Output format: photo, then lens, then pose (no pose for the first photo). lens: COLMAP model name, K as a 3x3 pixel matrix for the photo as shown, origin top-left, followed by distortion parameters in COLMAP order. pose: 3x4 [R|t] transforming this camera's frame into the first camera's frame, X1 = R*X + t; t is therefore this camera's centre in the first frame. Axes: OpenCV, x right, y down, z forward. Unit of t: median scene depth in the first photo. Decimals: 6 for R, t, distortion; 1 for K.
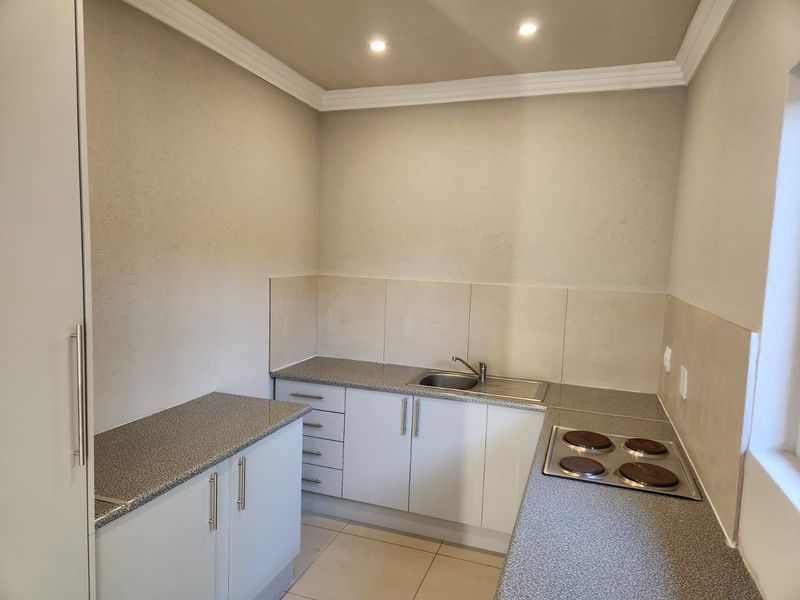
lens RADIAL K [[536.3, 0, 398.2], [0, 536.3, 312.4], [0, 0, 1]] dist [0.108590, -0.094980]
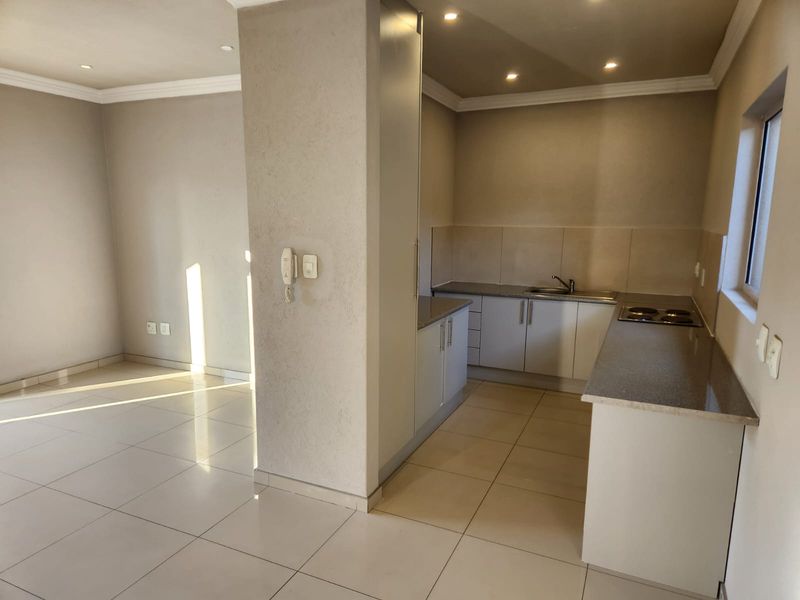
lens RADIAL K [[536.3, 0, 398.2], [0, 536.3, 312.4], [0, 0, 1]] dist [0.108590, -0.094980]
pose [[0.996032, -0.007126, -0.088710, -0.210741], [0.013084, 0.997683, 0.066766, 0.082610], [0.088029, -0.067662, 0.993817, -0.607612]]
